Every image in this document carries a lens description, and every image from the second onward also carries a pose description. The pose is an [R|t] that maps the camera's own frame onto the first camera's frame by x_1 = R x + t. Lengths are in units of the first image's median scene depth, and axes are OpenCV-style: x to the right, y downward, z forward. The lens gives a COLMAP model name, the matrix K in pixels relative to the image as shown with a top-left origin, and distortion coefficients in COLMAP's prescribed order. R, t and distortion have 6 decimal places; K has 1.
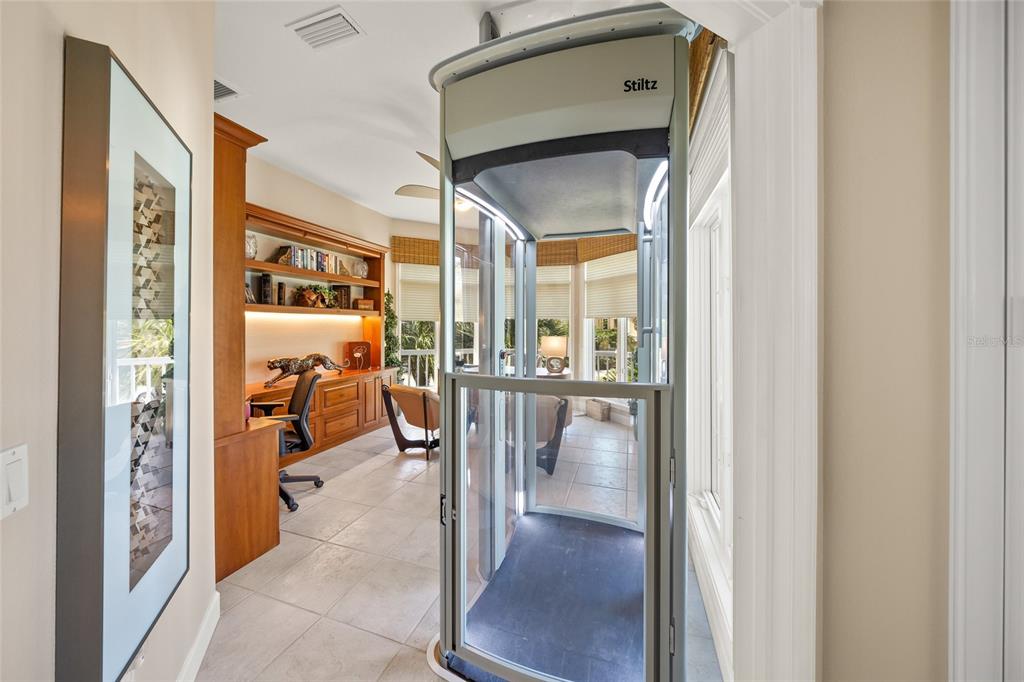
lens RADIAL K [[351.8, 0, 510.0], [0, 351.8, 330.9], [0, 0, 1]] dist [-0.009477, 0.000214]
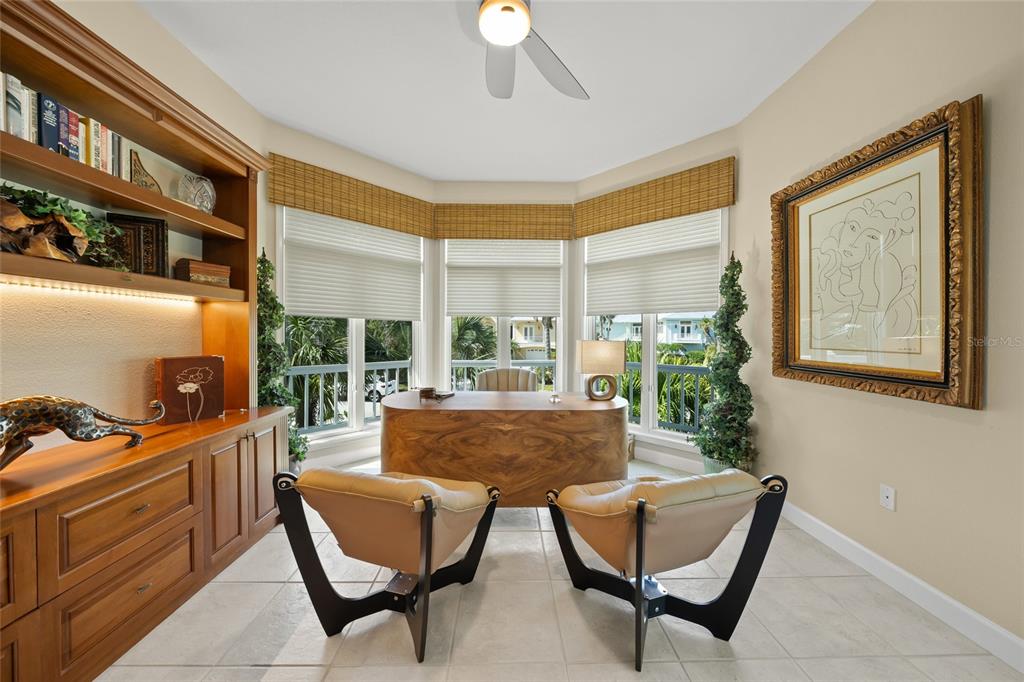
lens RADIAL K [[351.8, 0, 512.1], [0, 351.8, 339.0], [0, 0, 1]] dist [-0.009477, 0.000214]
pose [[0.941489, -0.006623, 0.336979, -0.197847], [0.006050, 0.999978, 0.002751, 0.009541], [-0.336990, -0.000552, 0.941508, 0.449086]]
